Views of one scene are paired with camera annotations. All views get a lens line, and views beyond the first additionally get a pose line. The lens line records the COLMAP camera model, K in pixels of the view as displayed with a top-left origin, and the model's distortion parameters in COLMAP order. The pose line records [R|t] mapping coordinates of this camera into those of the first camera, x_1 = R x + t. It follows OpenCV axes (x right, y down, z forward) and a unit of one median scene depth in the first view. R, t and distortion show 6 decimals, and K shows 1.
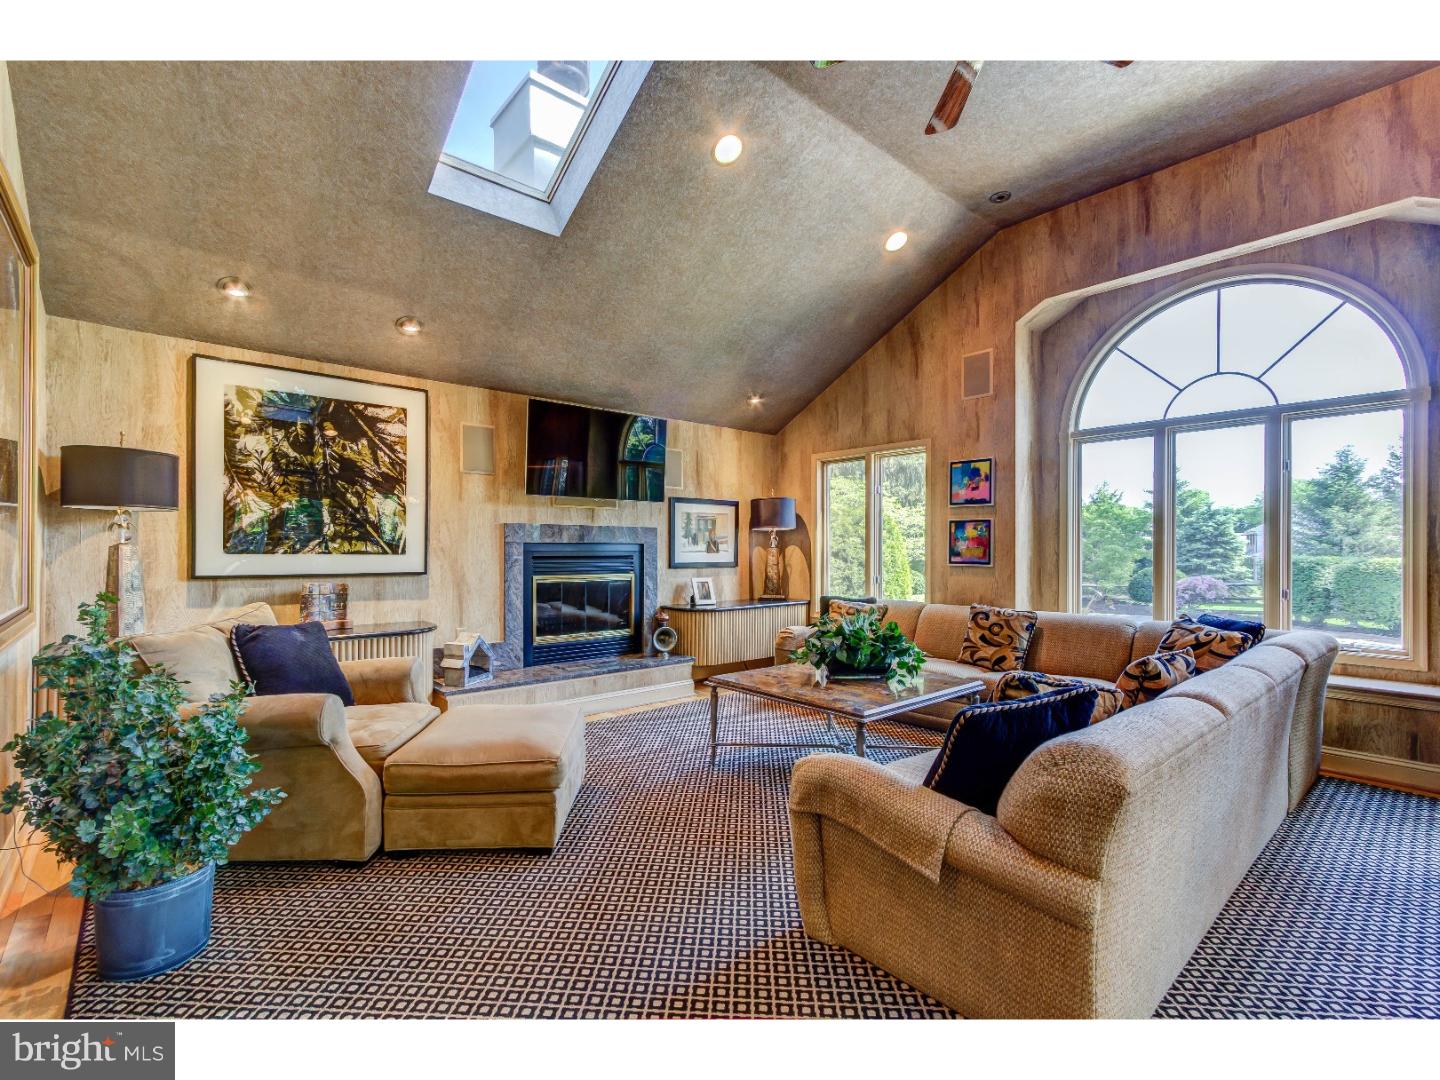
lens RADIAL K [[656.3, 0, 714.8], [0, 656.3, 548.1], [0, 0, 1]] dist [0.001869, 0.001470]
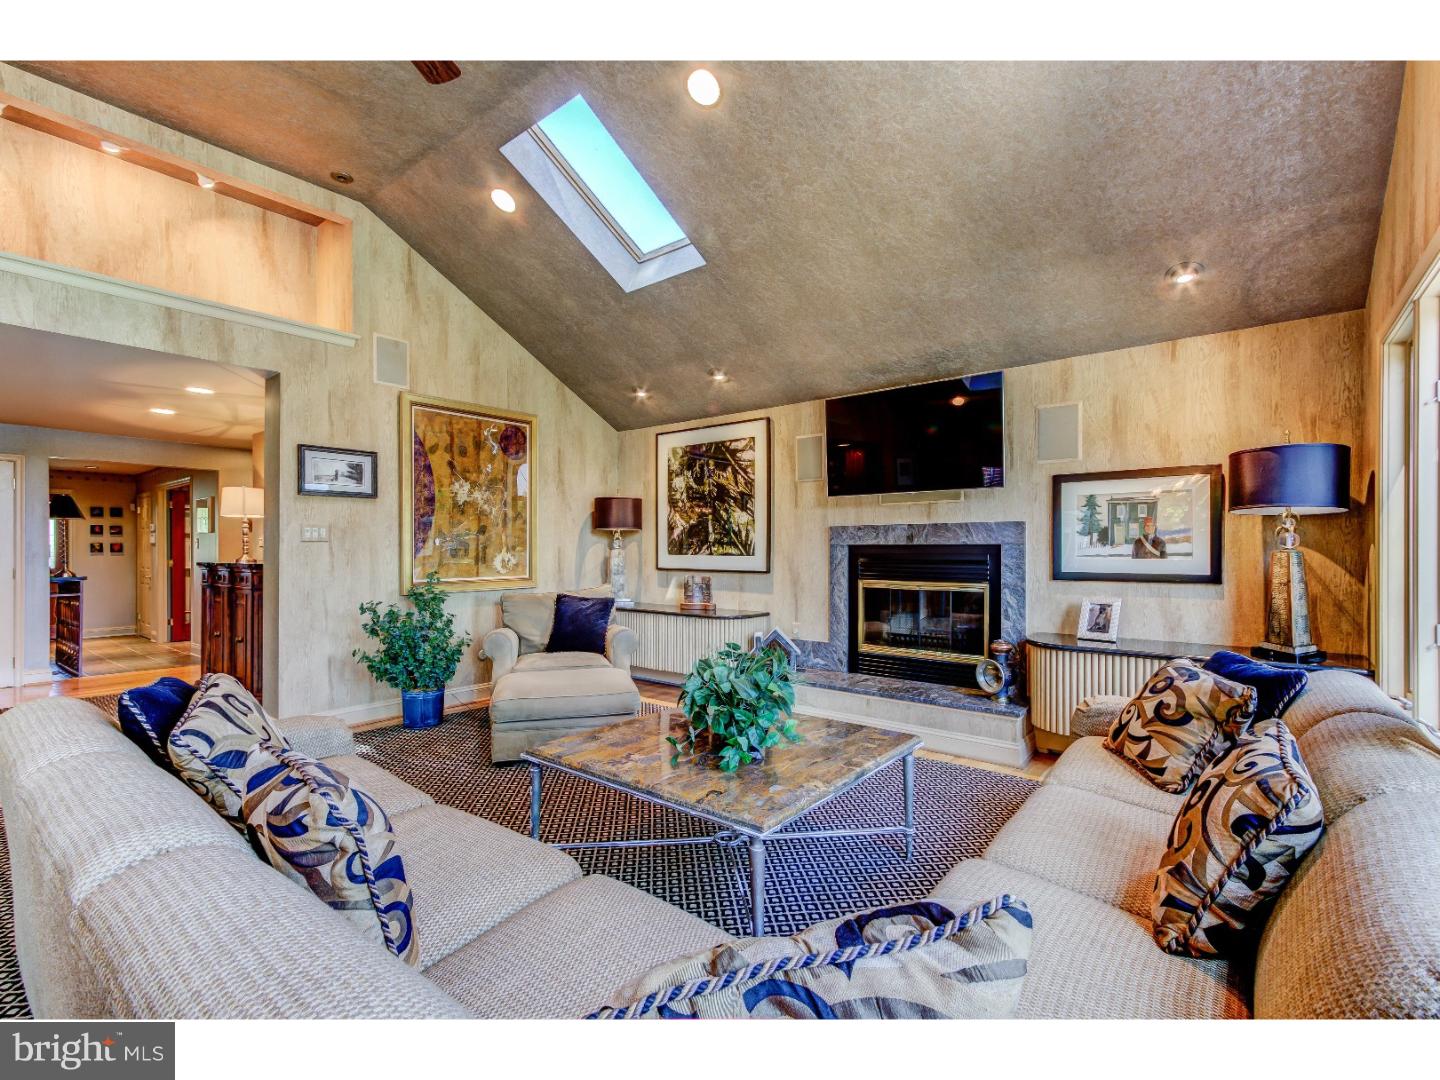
lens RADIAL K [[656.3, 0, 713.8], [0, 656.3, 547.2], [0, 0, 1]] dist [0.001869, 0.001470]
pose [[0.170470, -0.007827, -0.985332, 0.730641], [-0.001403, 0.999966, -0.008186, 0.003802], [0.985362, 0.002778, 0.170453, 0.726035]]
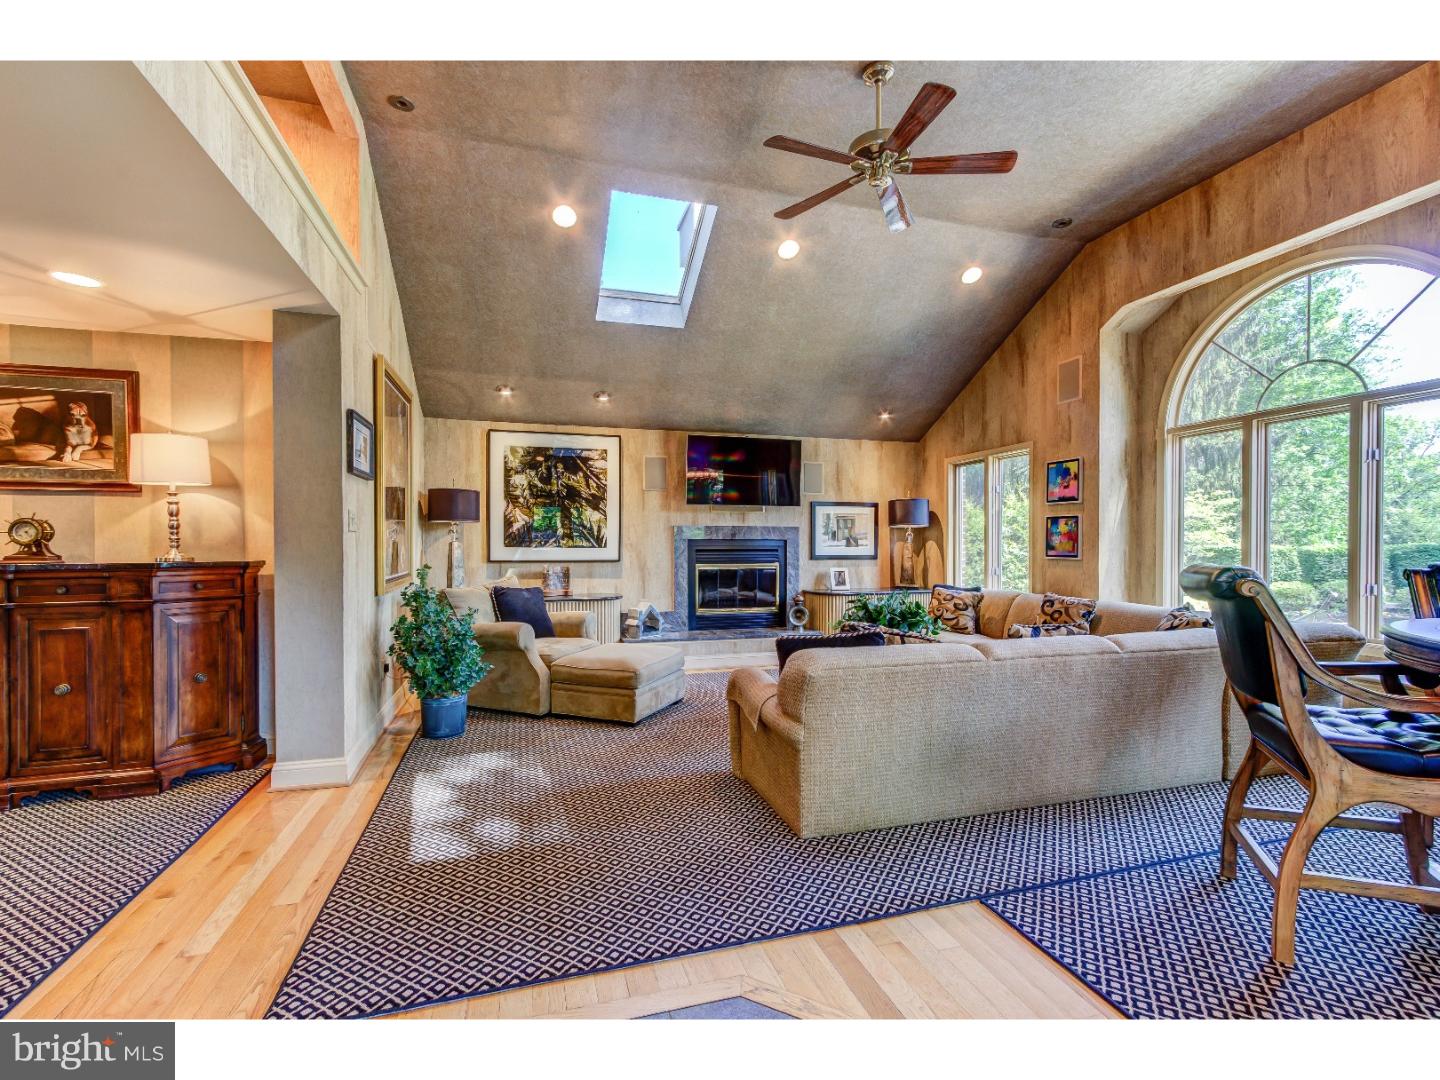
lens RADIAL K [[656.3, 0, 712.4], [0, 656.3, 544.8], [0, 0, 1]] dist [0.001869, 0.001470]
pose [[0.907944, -0.001845, -0.419087, 0.374472], [0.002331, 0.999997, 0.000649, 0.002417], [0.419084, -0.001566, 0.907946, -0.253091]]
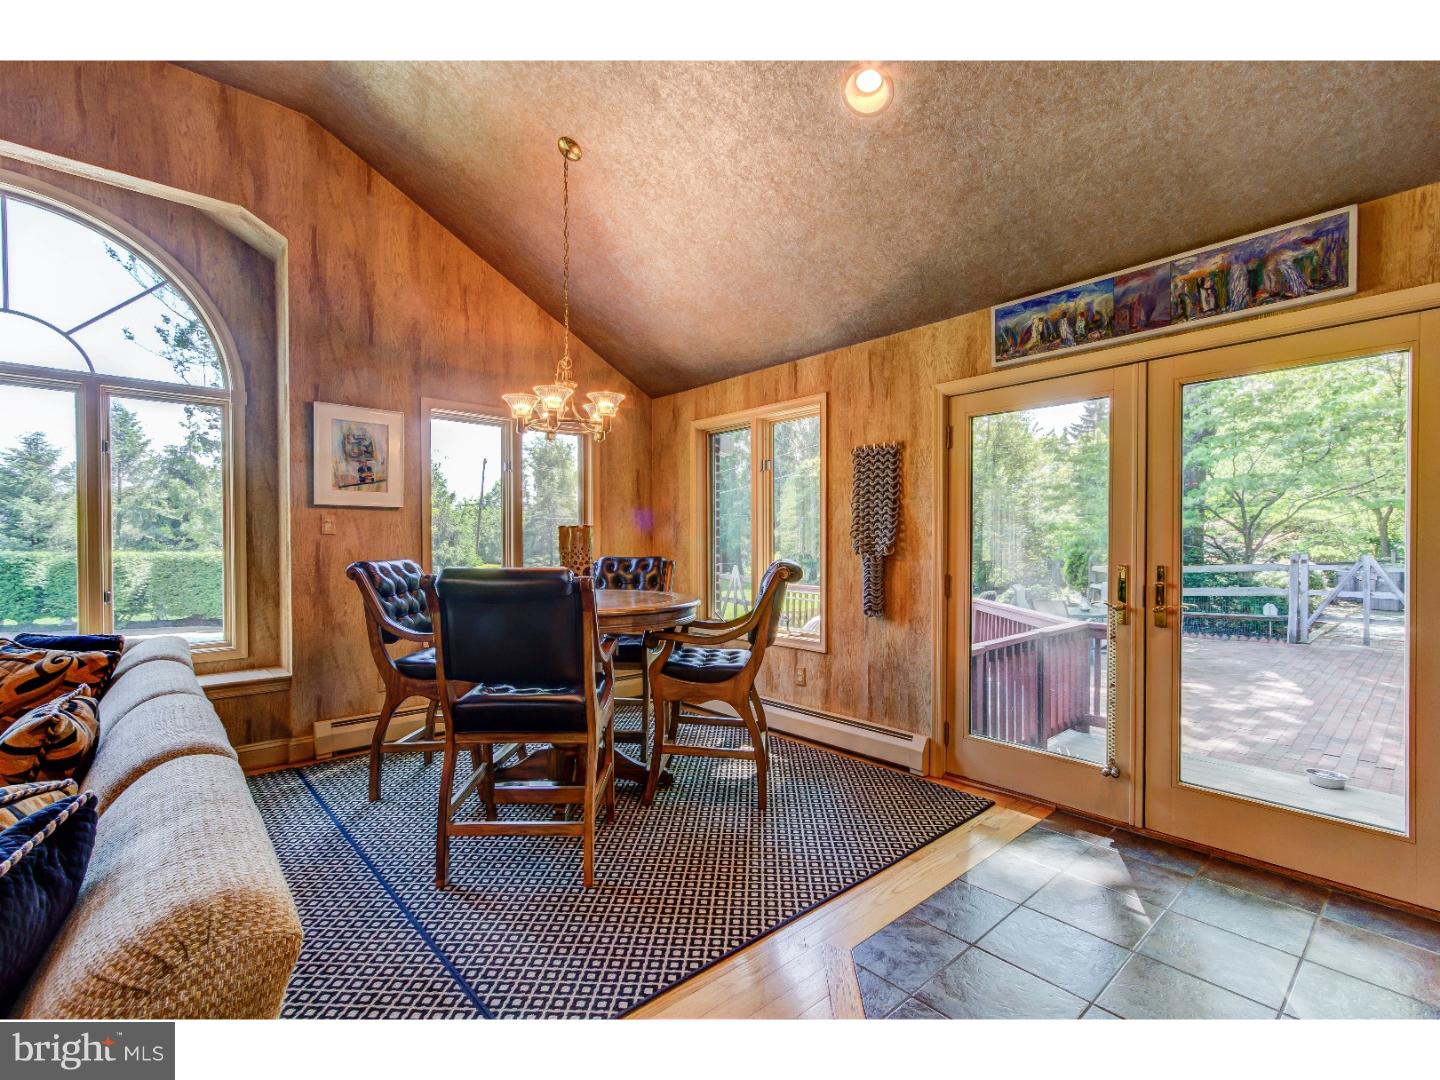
lens RADIAL K [[656.3, 0, 722.2], [0, 656.3, 546.4], [0, 0, 1]] dist [0.001869, 0.001470]
pose [[-0.015913, -0.010802, 0.999815, 0.000403], [0.004094, 0.999933, 0.010869, -0.001585], [-0.999865, 0.004267, -0.015868, 0.200686]]
